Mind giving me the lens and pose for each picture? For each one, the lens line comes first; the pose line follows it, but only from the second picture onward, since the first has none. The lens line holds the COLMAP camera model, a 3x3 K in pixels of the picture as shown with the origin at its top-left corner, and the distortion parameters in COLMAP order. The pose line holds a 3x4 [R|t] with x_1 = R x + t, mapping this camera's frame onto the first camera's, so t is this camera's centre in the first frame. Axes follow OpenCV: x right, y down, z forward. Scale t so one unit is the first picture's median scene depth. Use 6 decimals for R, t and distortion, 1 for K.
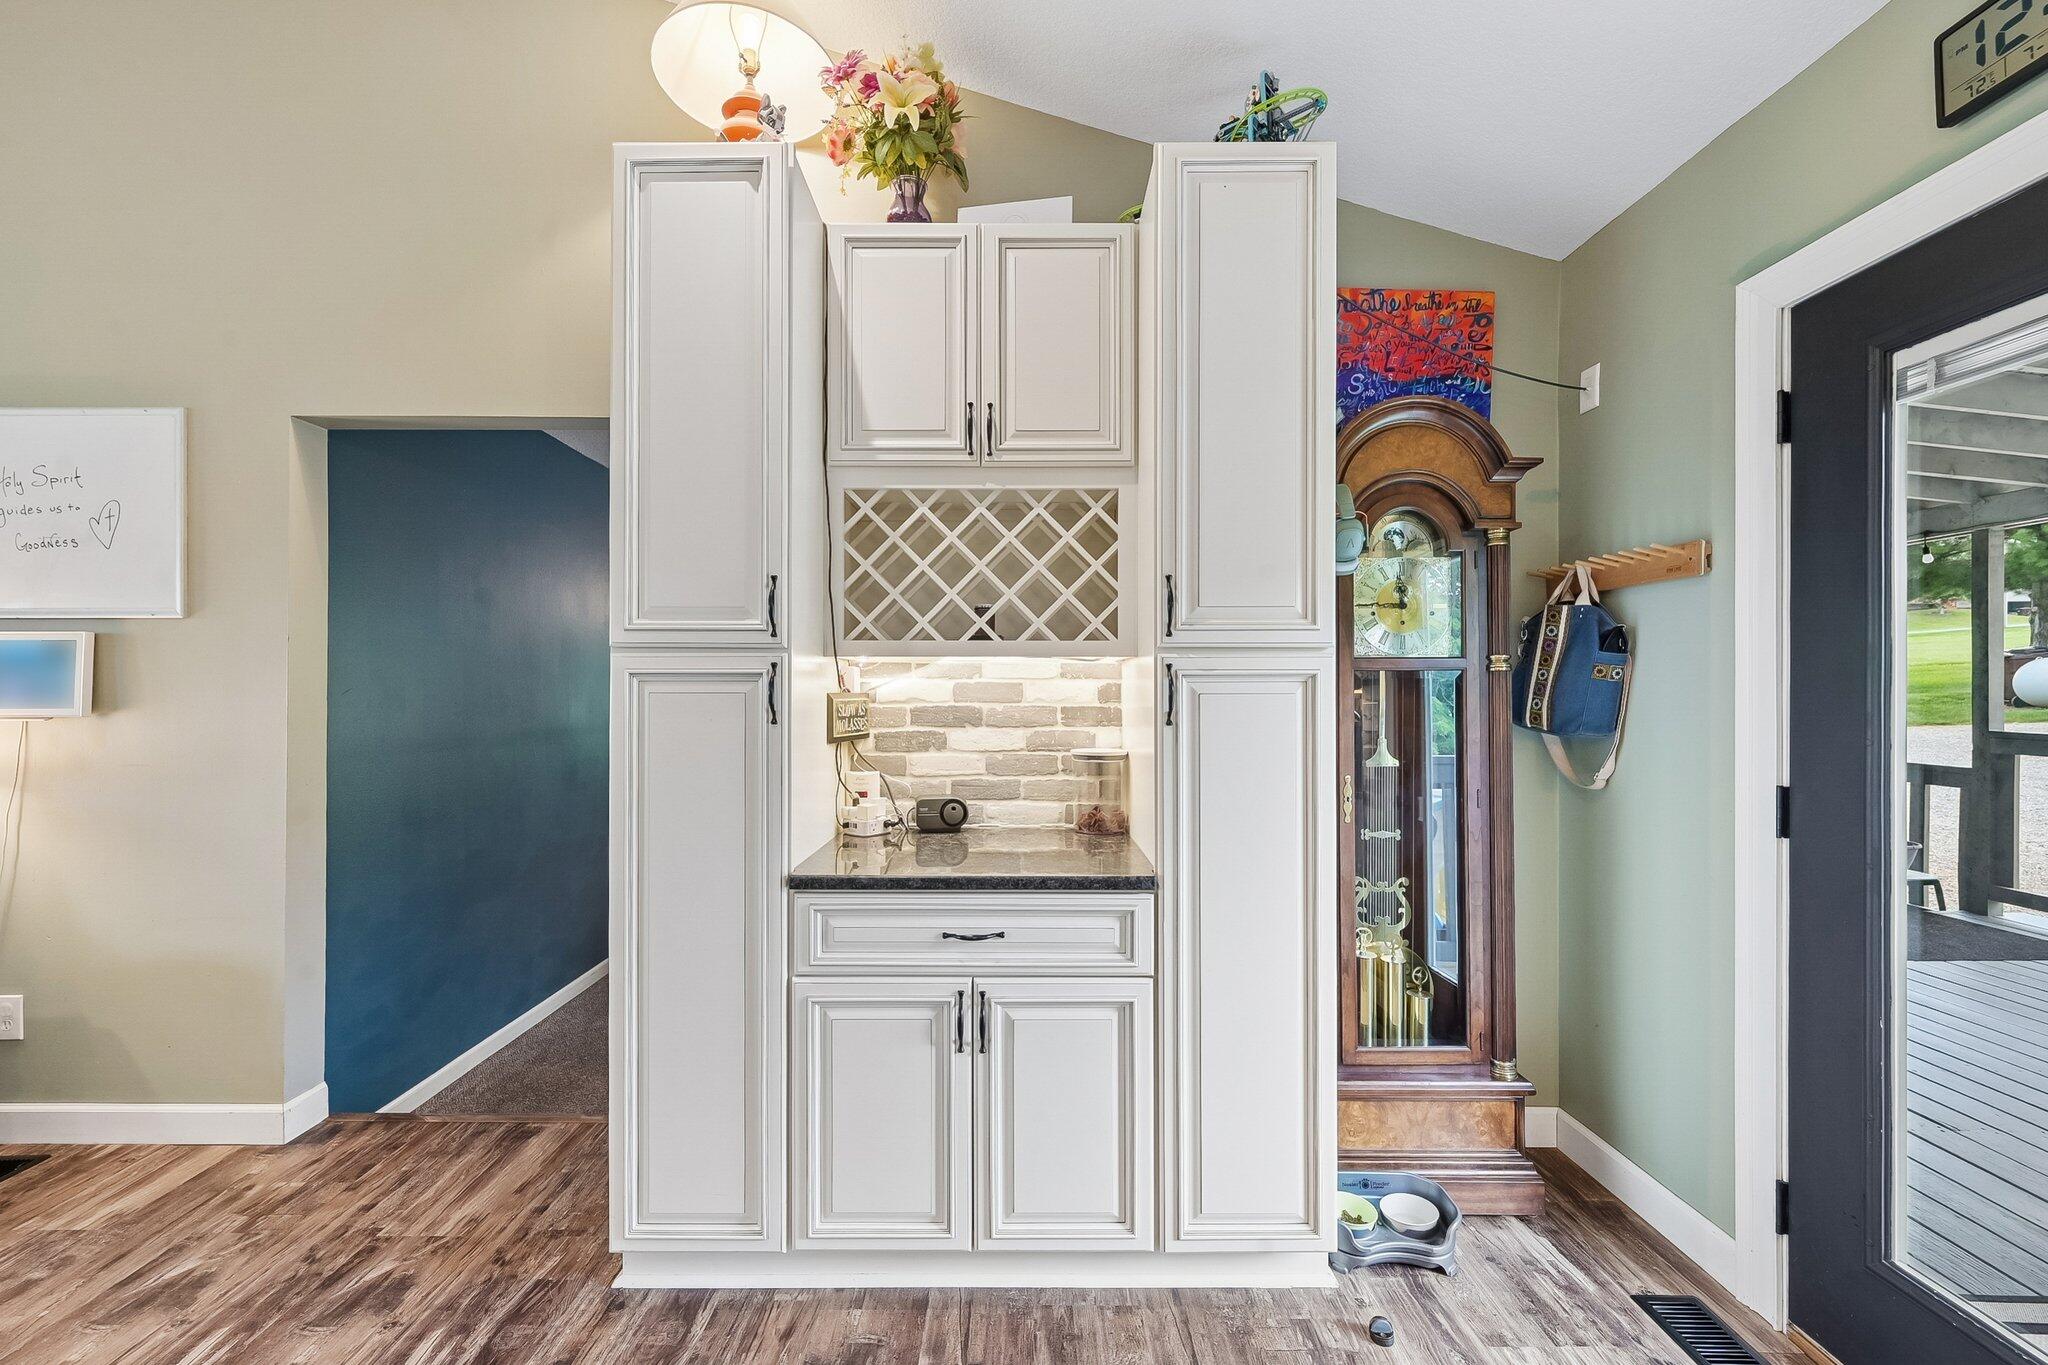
lens RADIAL K [[822.3, 0, 1014.7], [0, 822.3, 690.6], [0, 0, 1]] dist [-0.001687, 0.000143]
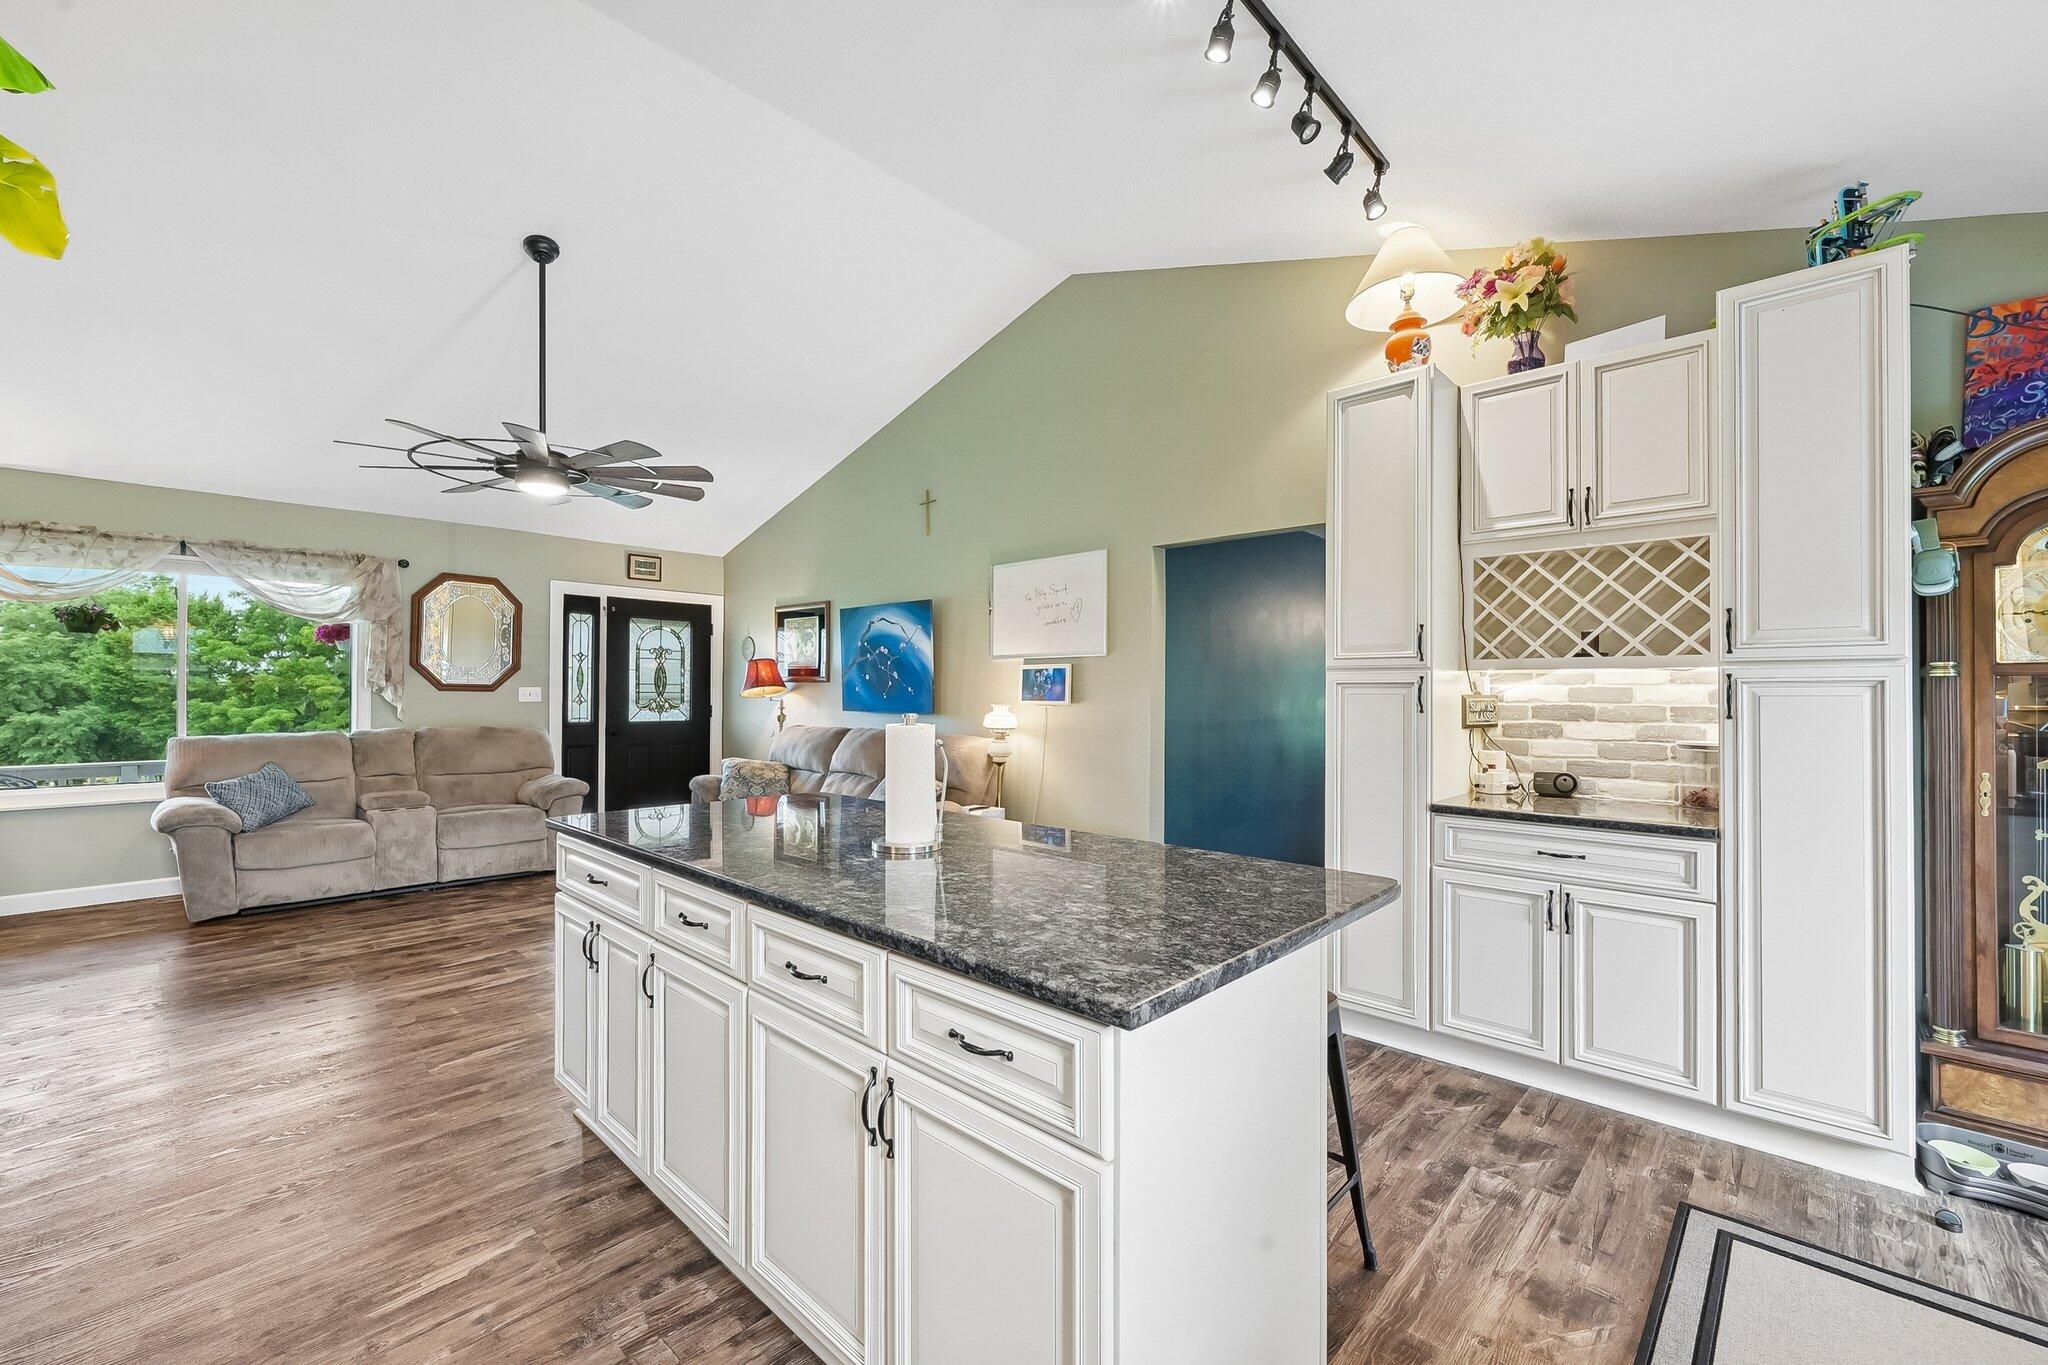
lens RADIAL K [[834.9, 0, 1013.6], [0, 834.9, 687.5], [0, 0, 1]] dist [-0.003569, -0.000181]
pose [[0.721547, -0.002601, -0.692361, 0.235436], [-0.003368, 0.999968, -0.007266, 0.003575], [0.692357, 0.007574, 0.721515, -0.664169]]
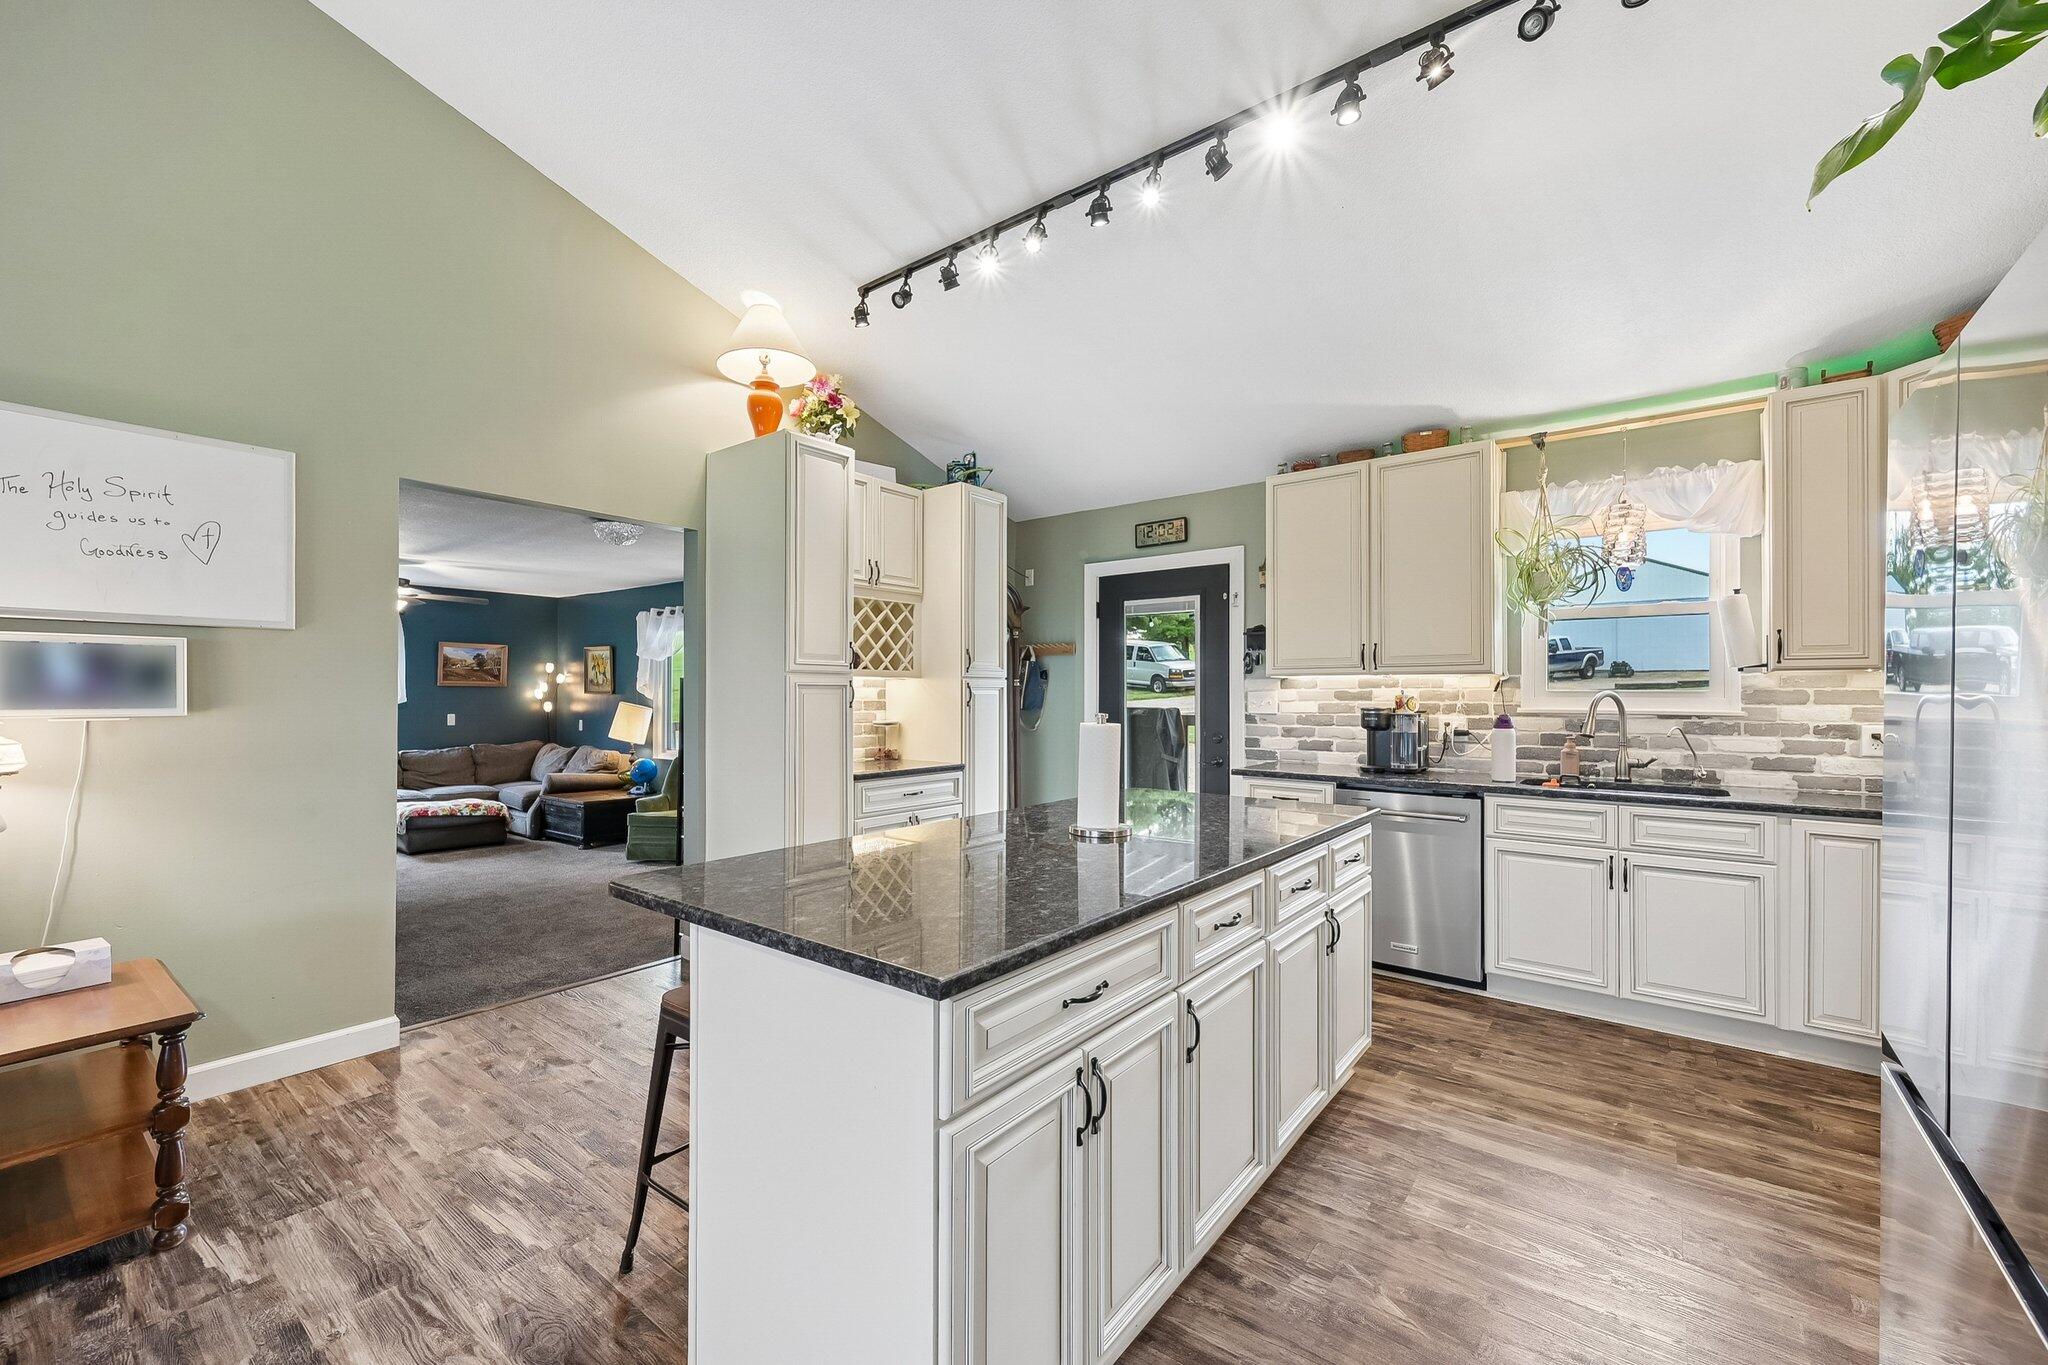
lens RADIAL K [[830.8, 0, 1018.5], [0, 830.8, 682.3], [0, 0, 1]] dist [-0.000749, 0.000205]
pose [[0.615137, 0.010092, 0.788356, -1.494559], [-0.004095, 0.999945, -0.009605, -0.007842], [-0.788410, 0.002680, 0.615145, -0.633477]]
